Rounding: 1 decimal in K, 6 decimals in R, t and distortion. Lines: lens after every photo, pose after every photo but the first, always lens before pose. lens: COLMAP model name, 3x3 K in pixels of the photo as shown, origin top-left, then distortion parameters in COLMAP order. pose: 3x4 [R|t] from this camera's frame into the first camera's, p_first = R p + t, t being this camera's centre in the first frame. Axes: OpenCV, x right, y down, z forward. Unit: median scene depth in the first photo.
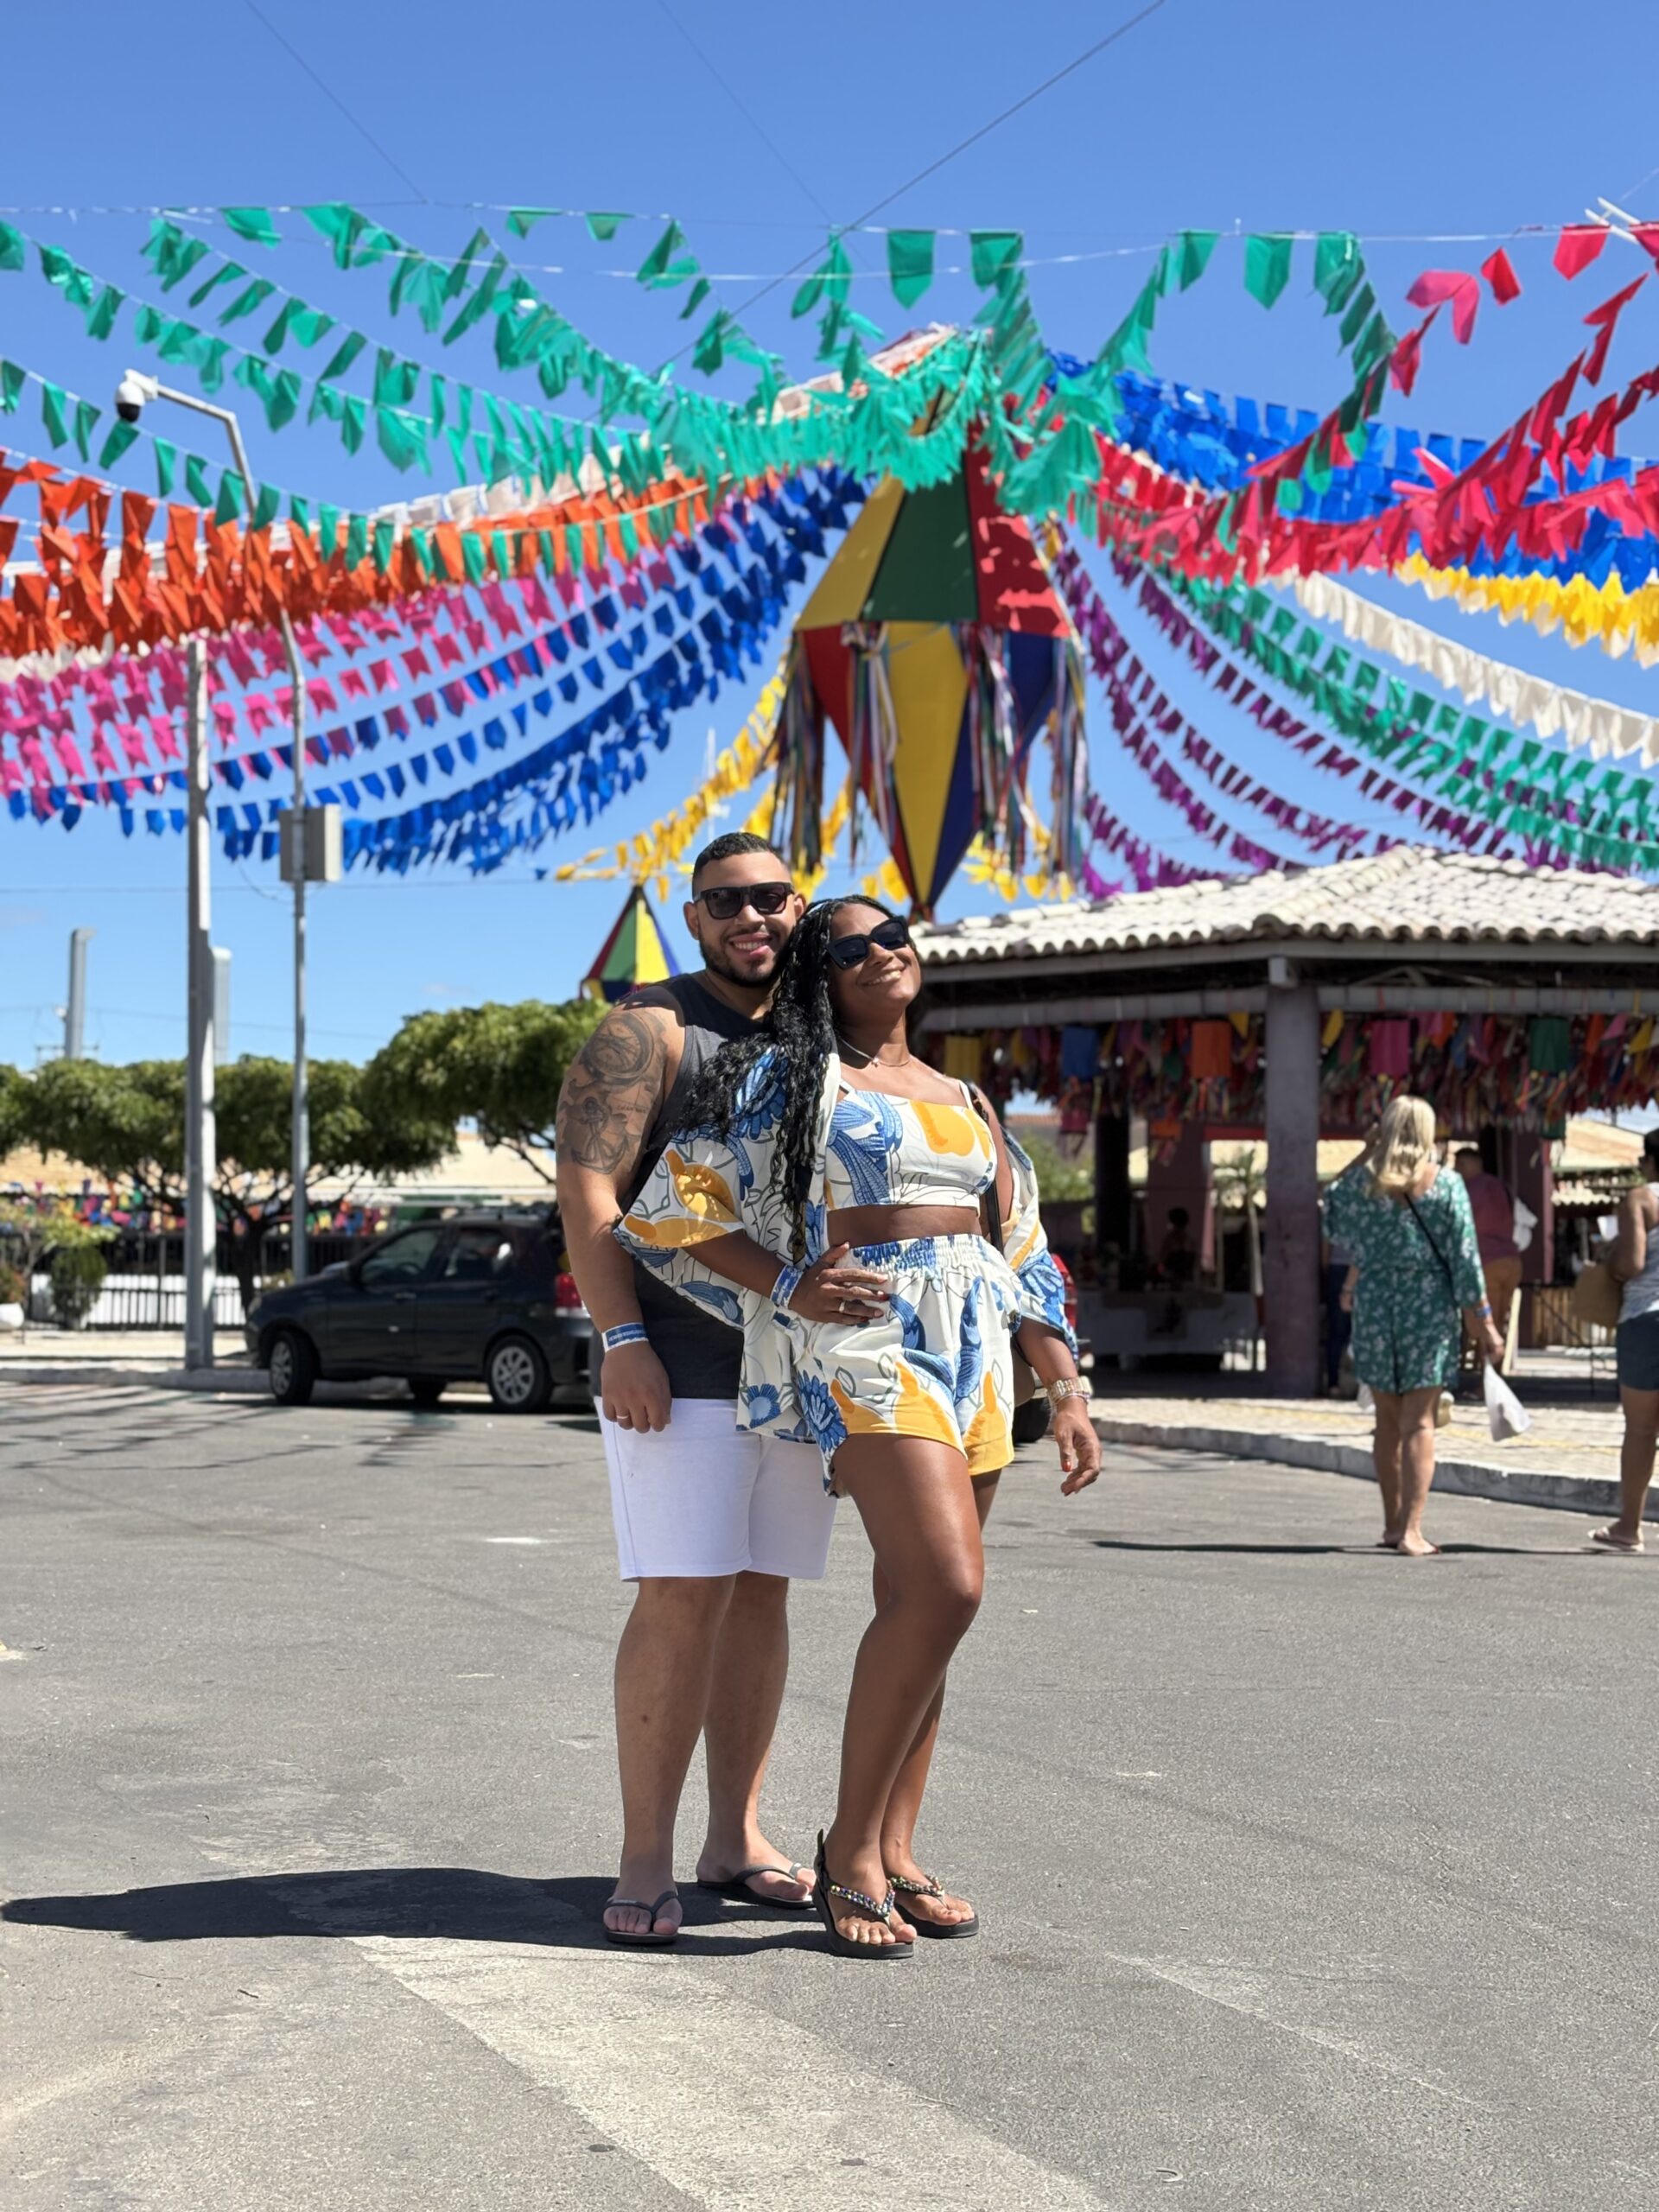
lens RADIAL K [[3442.1, 0, 880.5], [0, 3442.1, 1100.8], [0, 0, 1]] dist [0.253505, -1.003594]
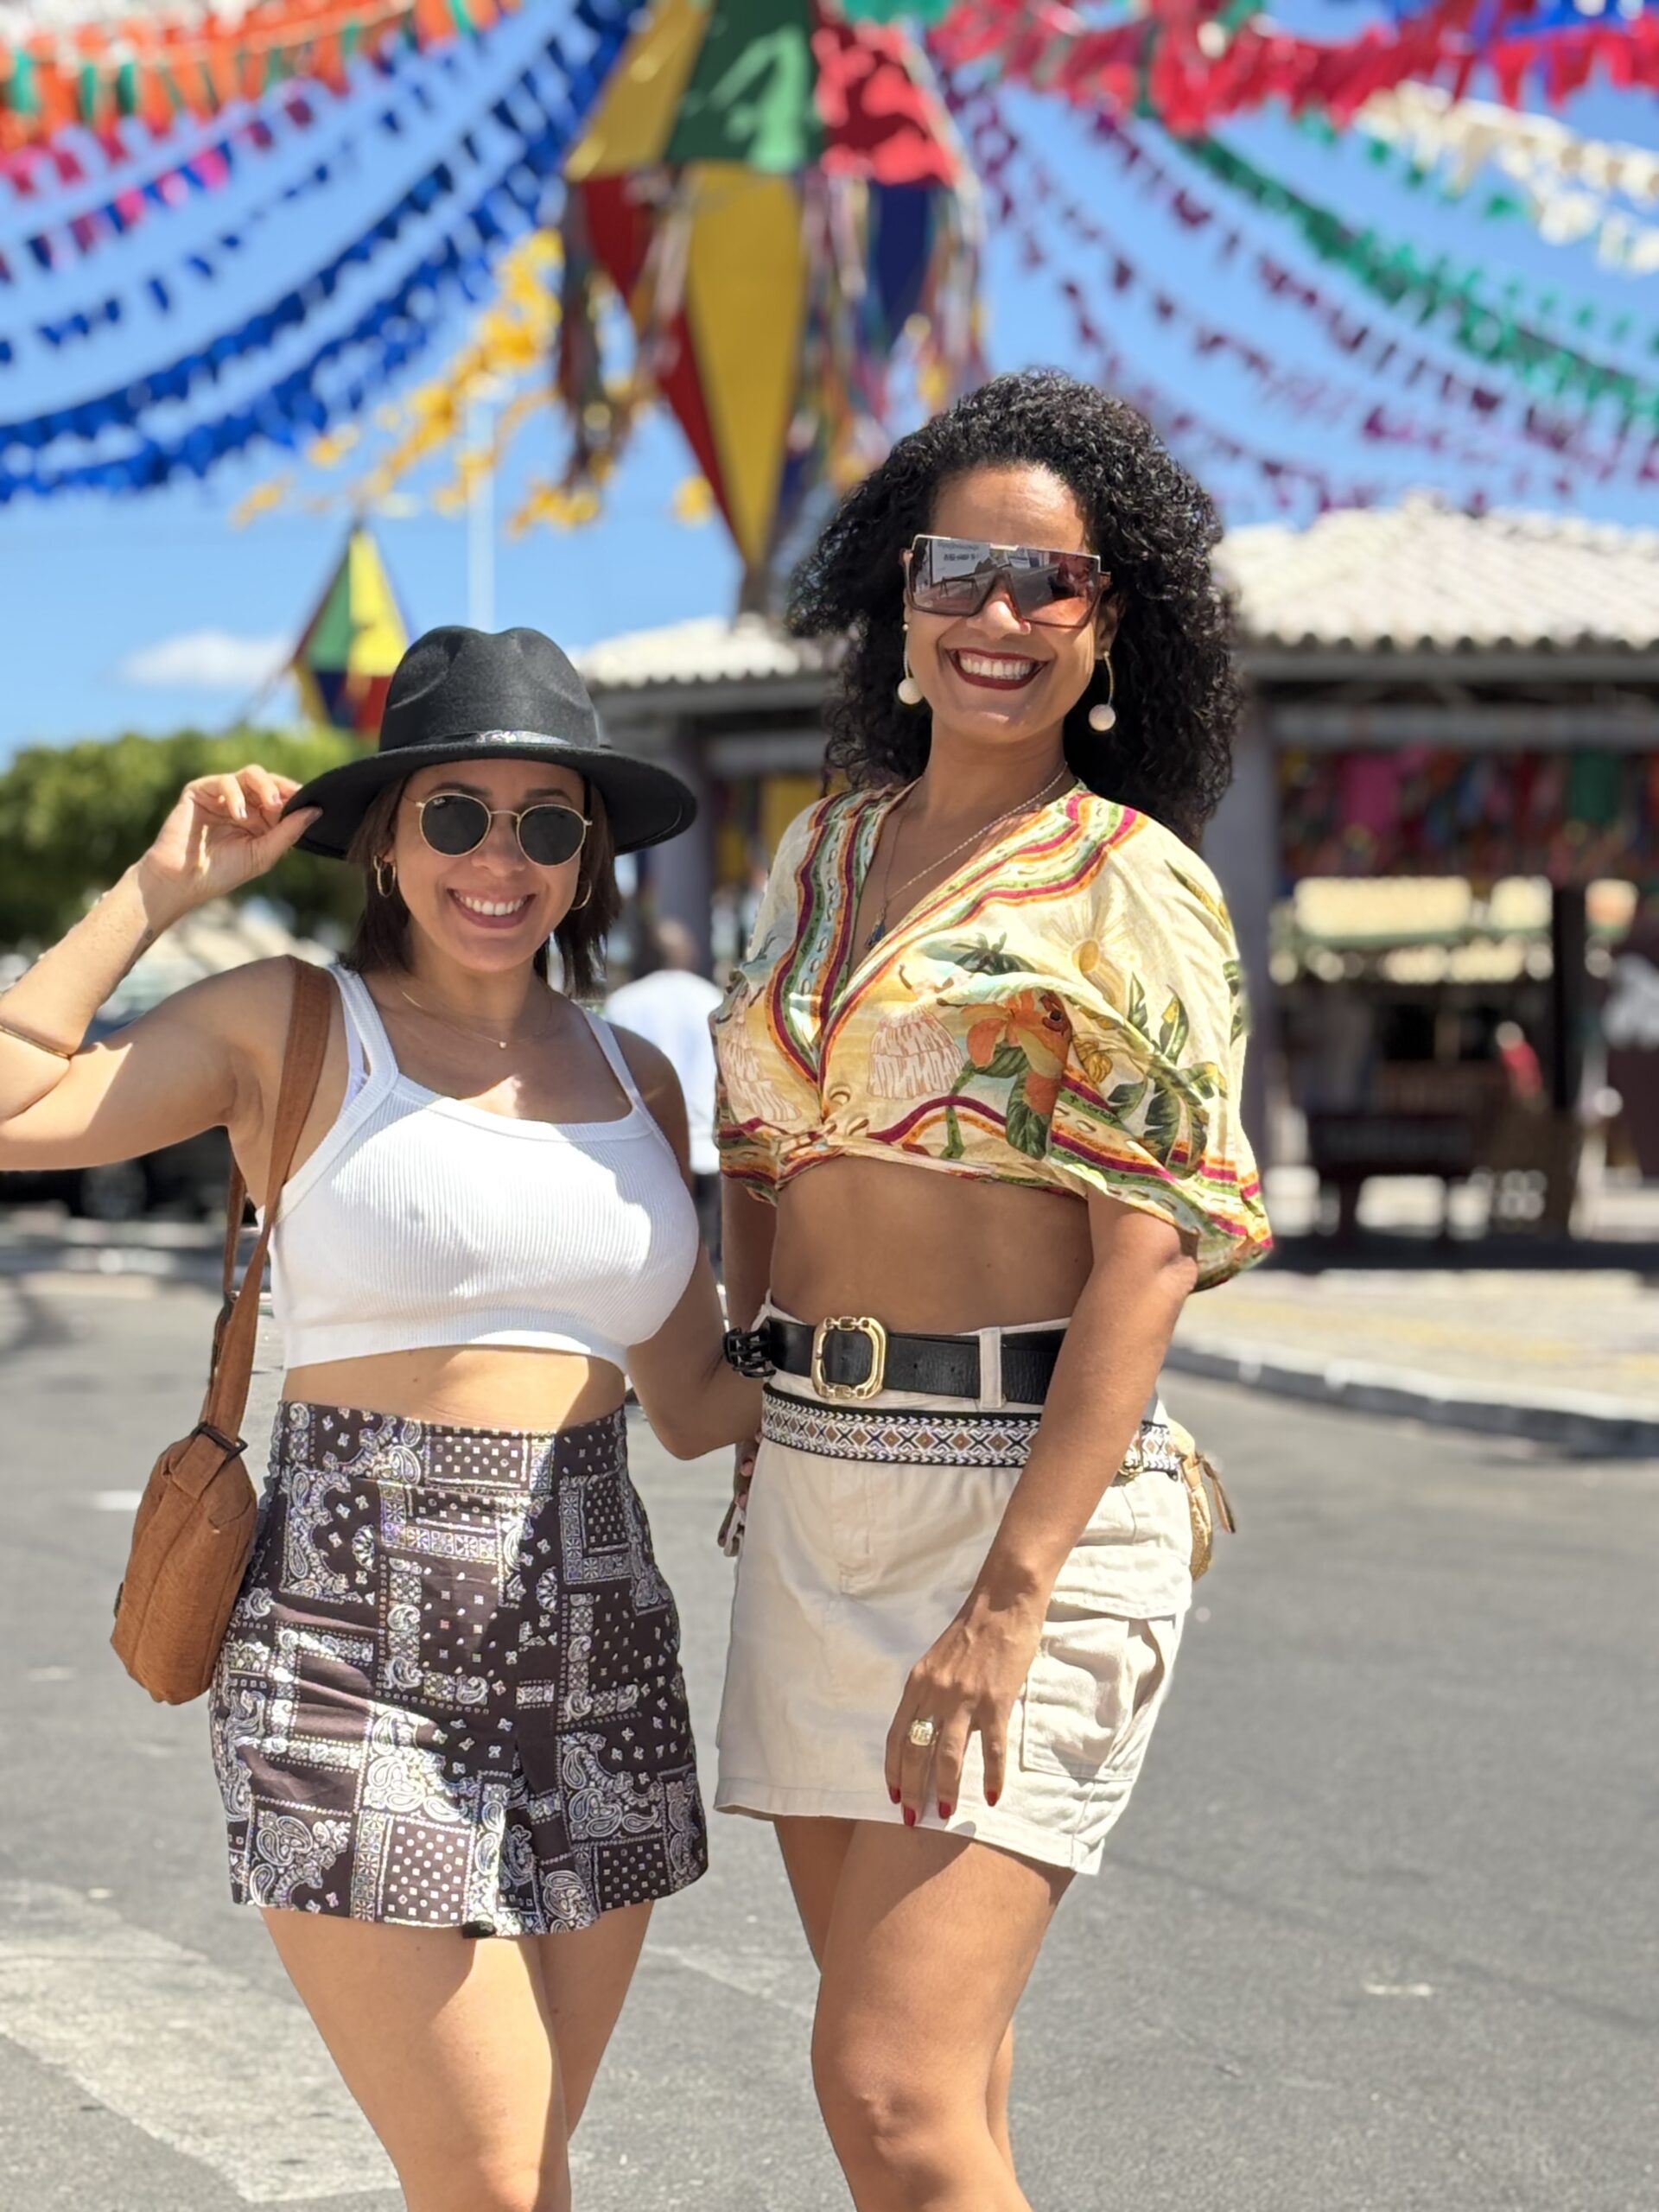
lens RADIAL K [[5397.0, 0, 829.5], [0, 5397.0, 1106.0], [0, 0, 1]] dist [0.297343, -0.029243]
pose [[0.999944, -0.009193, 0.005159, 0.024508], [0.008853, 0.998001, 0.062568, -0.019777], [-0.005724, -0.062519, 0.998027, -0.116340]]
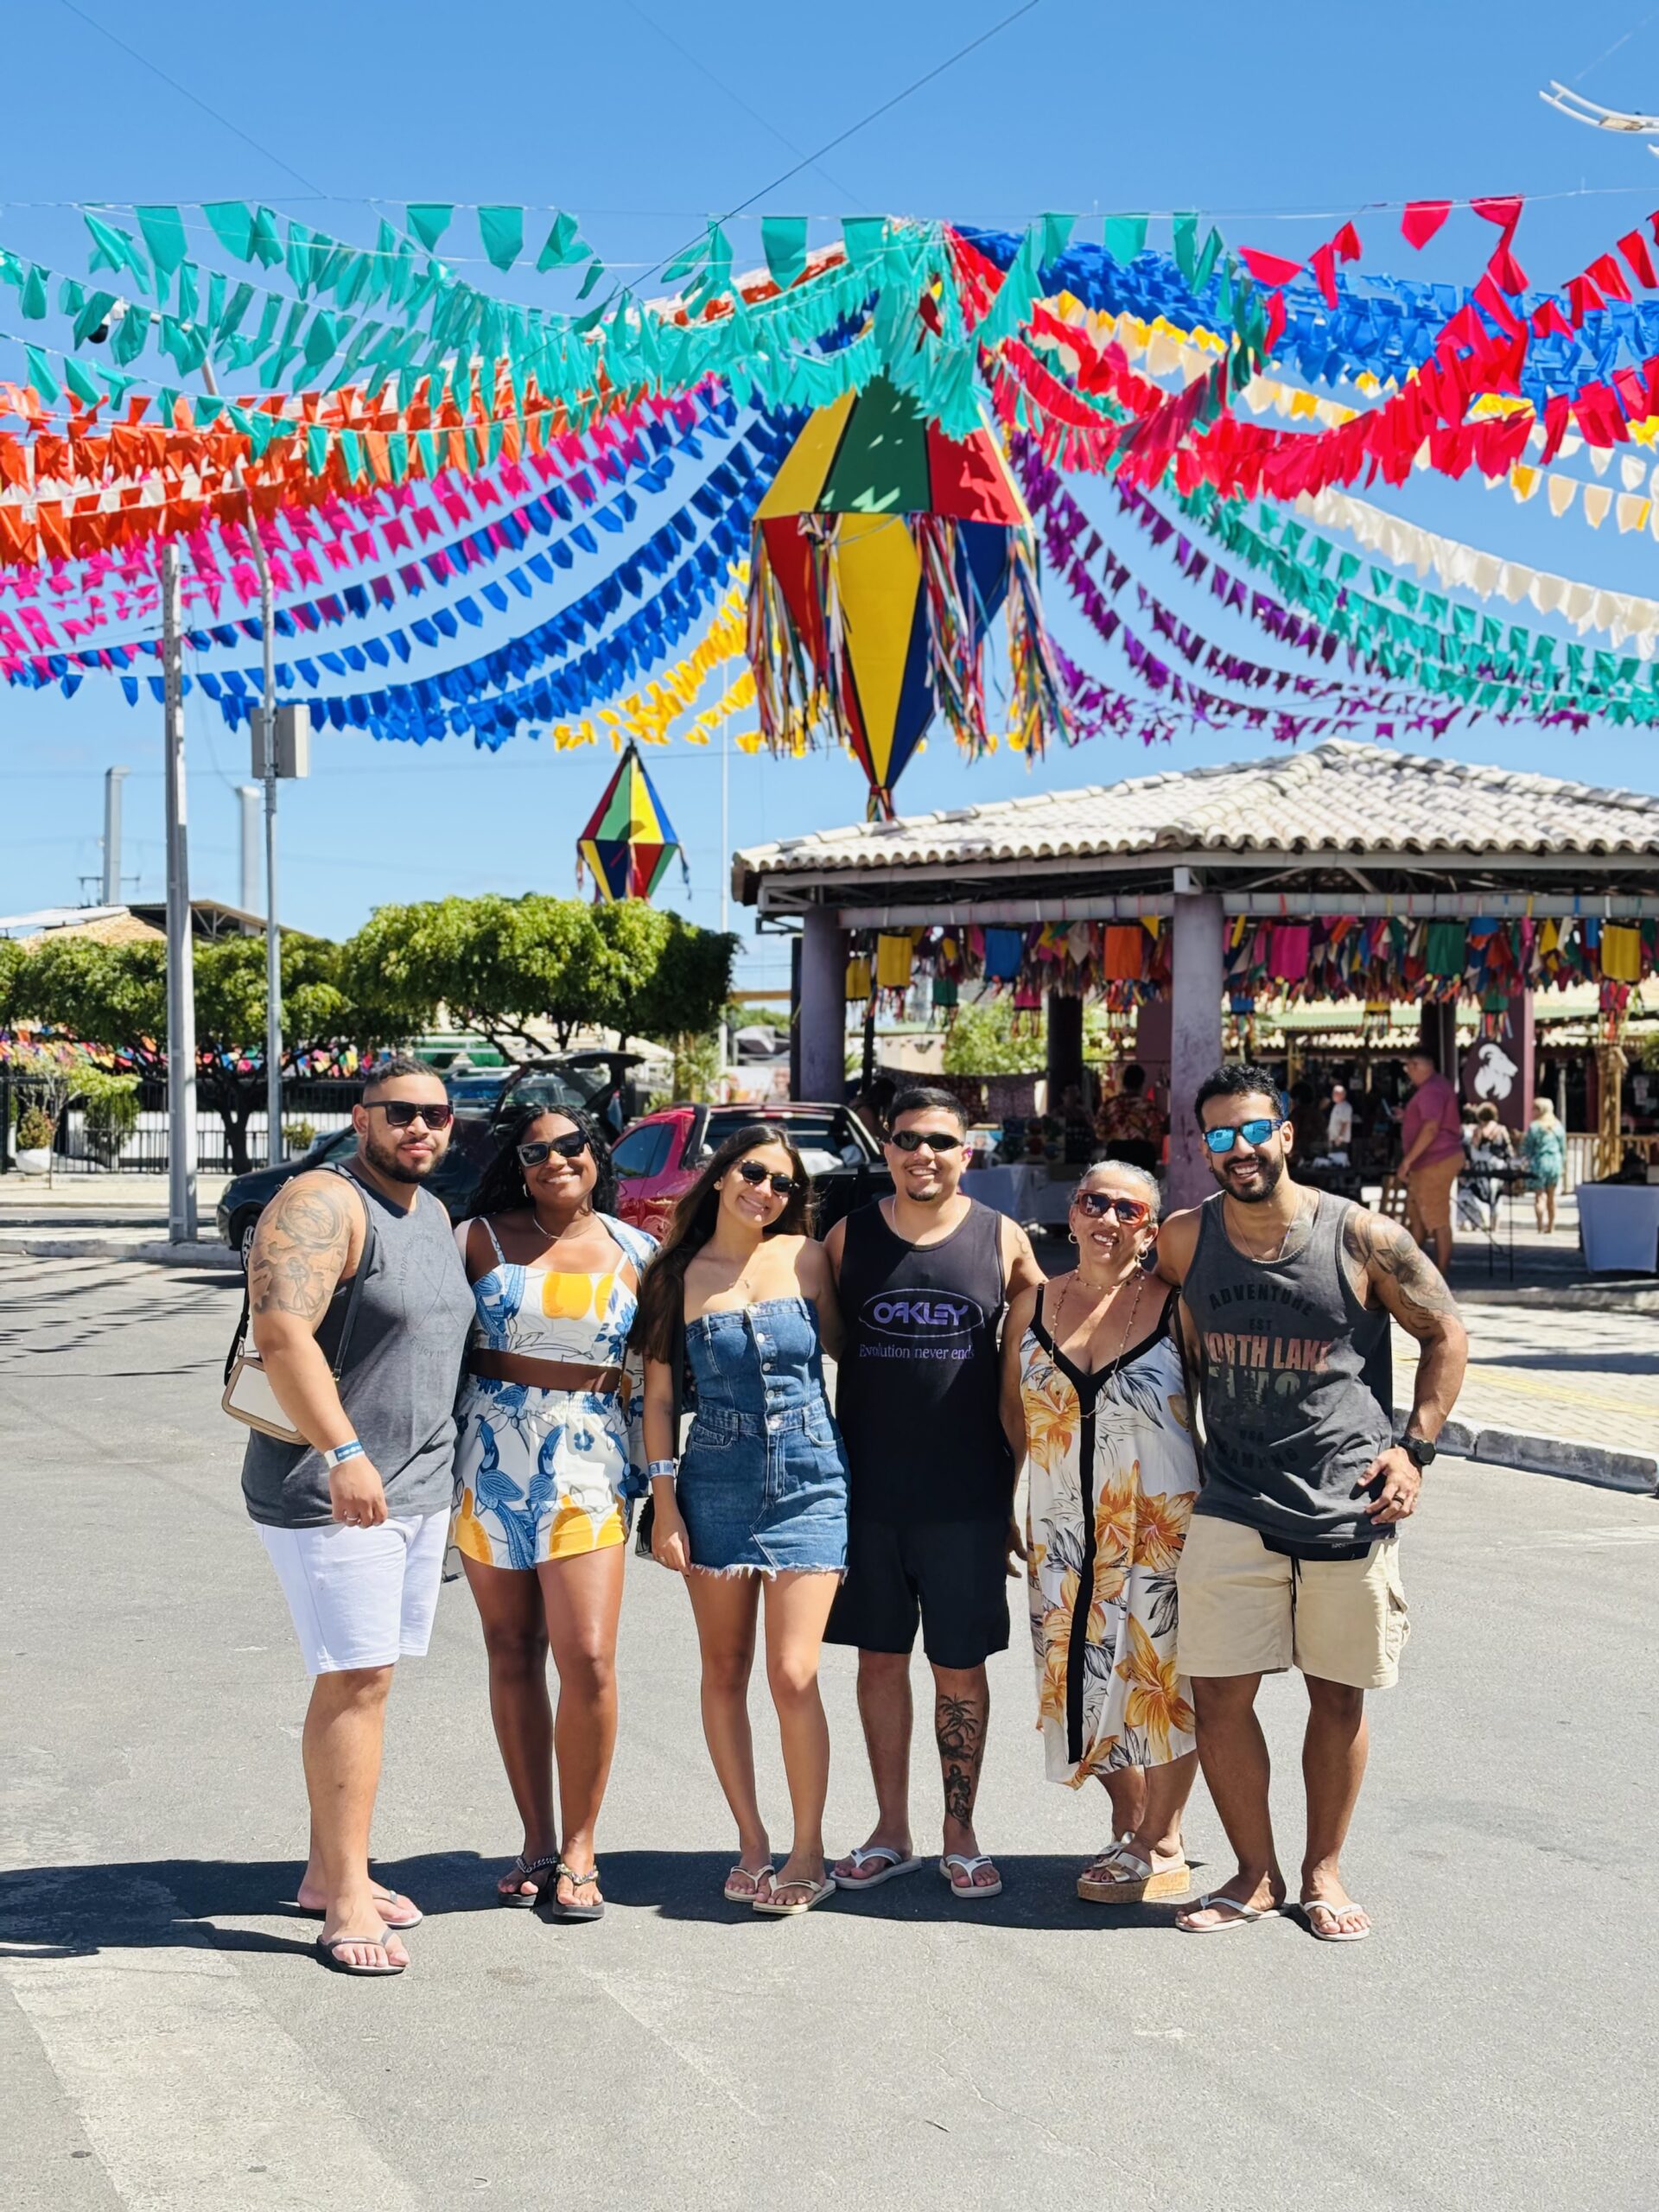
lens RADIAL K [[3476.6, 0, 829.5], [0, 3476.6, 1106.0], [0, 0, 1]] dist [0.208795, -0.806105]
pose [[0.999218, -0.000206, -0.039533, 0.045258], [0.002709, 0.997992, 0.063275, -0.032933], [0.039441, -0.063333, 0.997213, -0.056118]]
